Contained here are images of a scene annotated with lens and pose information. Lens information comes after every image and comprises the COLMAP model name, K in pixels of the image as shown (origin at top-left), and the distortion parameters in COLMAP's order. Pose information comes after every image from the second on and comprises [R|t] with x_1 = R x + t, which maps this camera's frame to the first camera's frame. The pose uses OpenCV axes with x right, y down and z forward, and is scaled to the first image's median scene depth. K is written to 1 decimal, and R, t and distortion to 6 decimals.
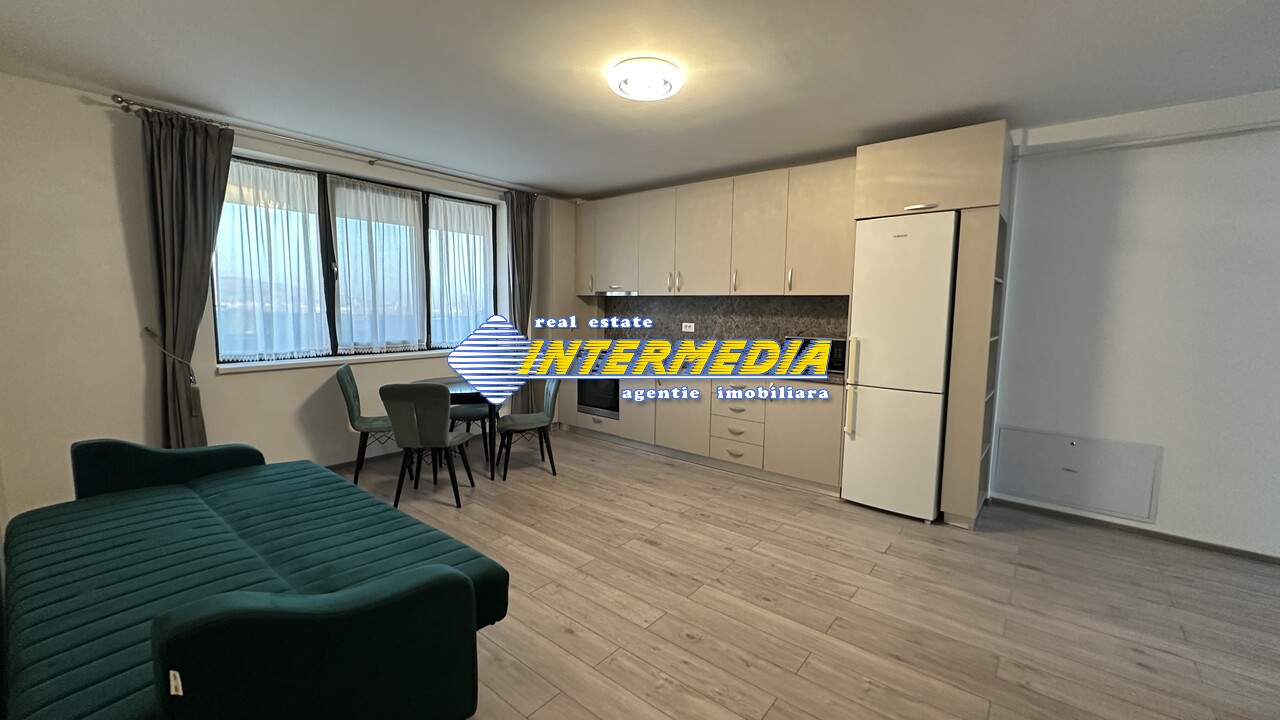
lens RADIAL K [[509.7, 0, 639.6], [0, 509.7, 353.6], [0, 0, 1]] dist [0.001647, 0.000190]
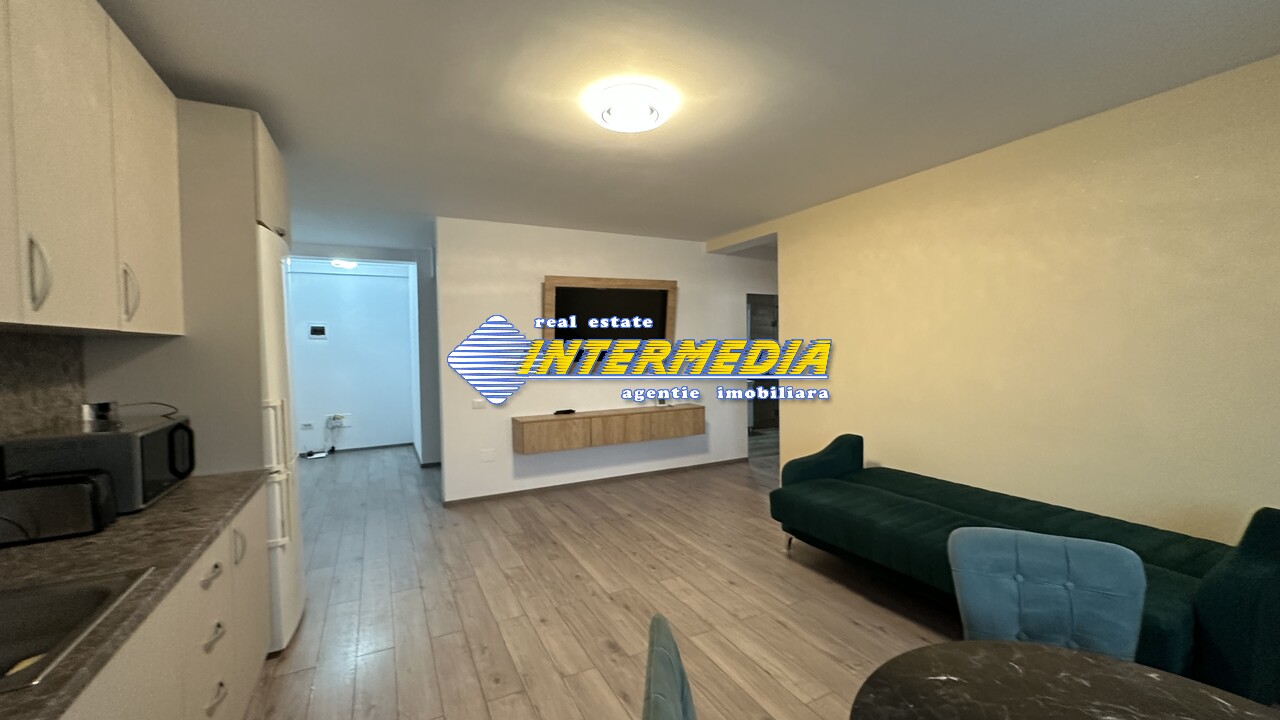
lens RADIAL K [[509.7, 0, 632.9], [0, 509.7, 359.4], [0, 0, 1]] dist [0.001647, 0.000190]
pose [[-0.912690, -0.012799, 0.408452, -0.308942], [0.038148, 0.992476, 0.116341, -0.162478], [-0.406868, 0.121765, -0.905335, 1.567966]]
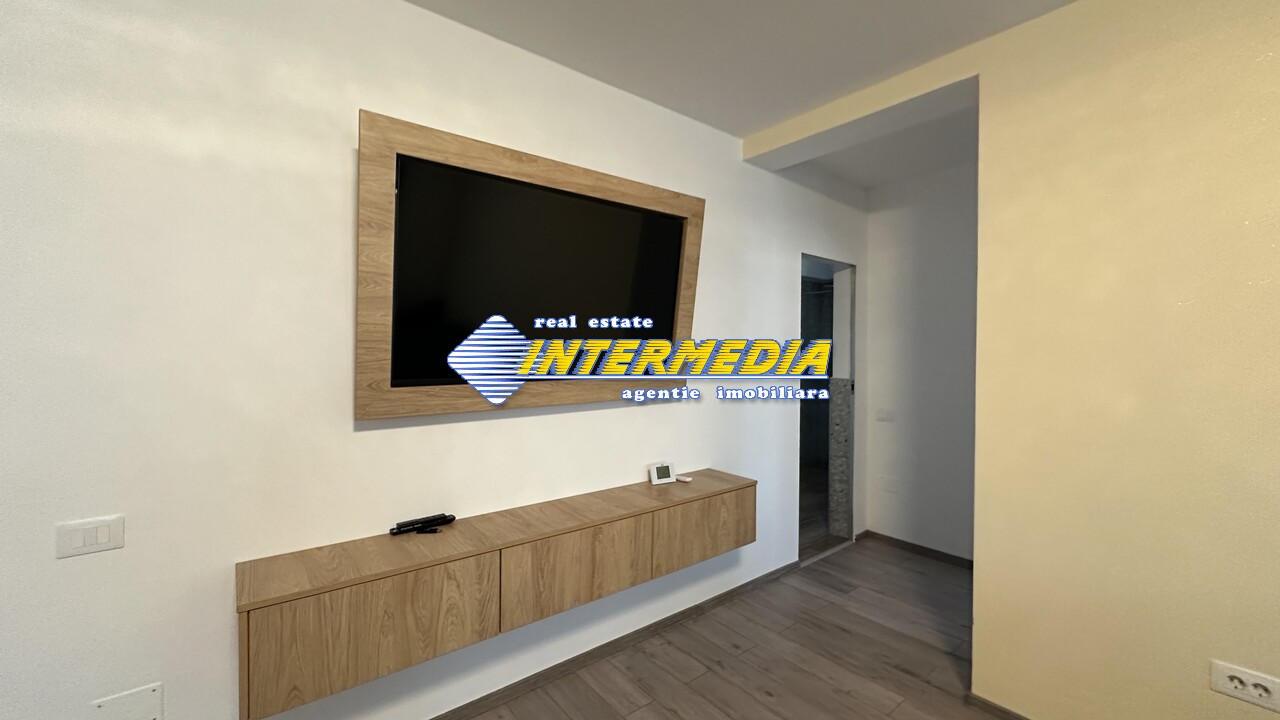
lens RADIAL K [[509.7, 0, 645.2], [0, 509.7, 363.7], [0, 0, 1]] dist [0.001647, 0.000190]
pose [[-0.983225, -0.023573, 0.180868, -0.031132], [-0.005208, 0.994838, 0.101345, -0.103412], [-0.182324, 0.098703, -0.978272, 1.099995]]
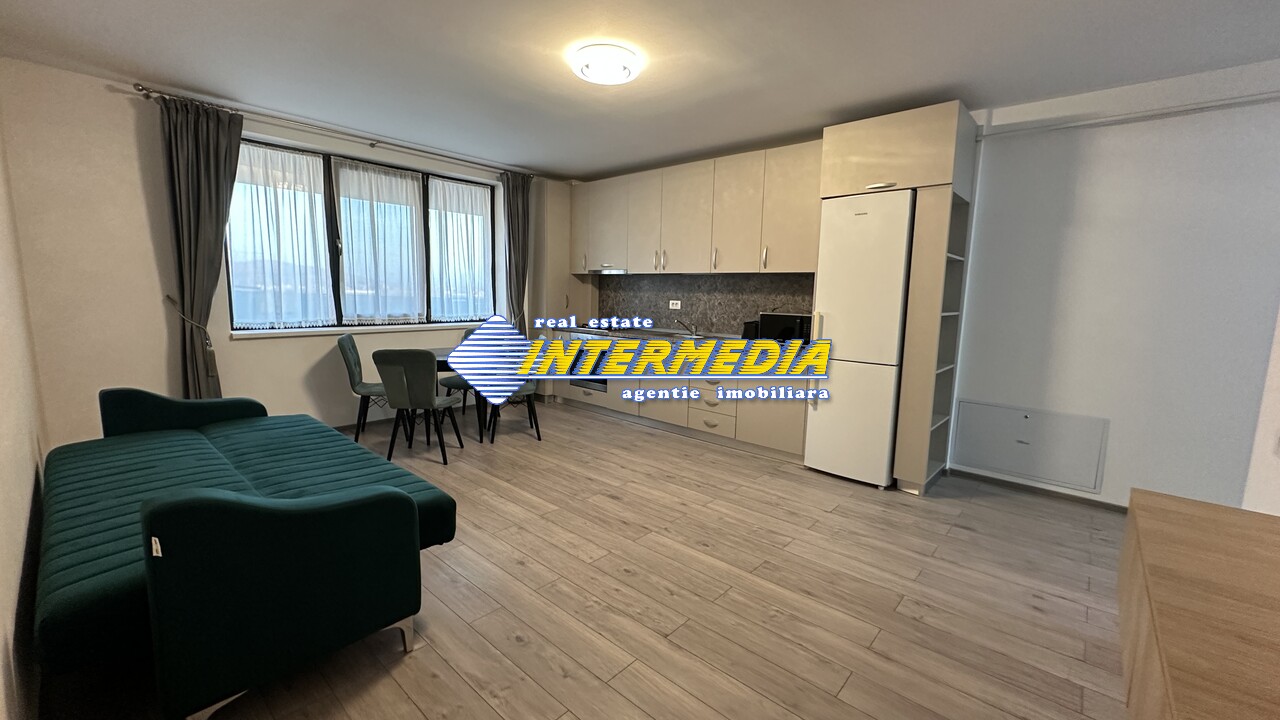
lens RADIAL K [[509.7, 0, 637.7], [0, 509.7, 354.3], [0, 0, 1]] dist [0.001647, 0.000190]
pose [[0.998858, 0.014411, -0.045542, 0.112624], [-0.013012, 0.999438, 0.030880, 0.030027], [0.045961, -0.030252, 0.998485, -0.069535]]
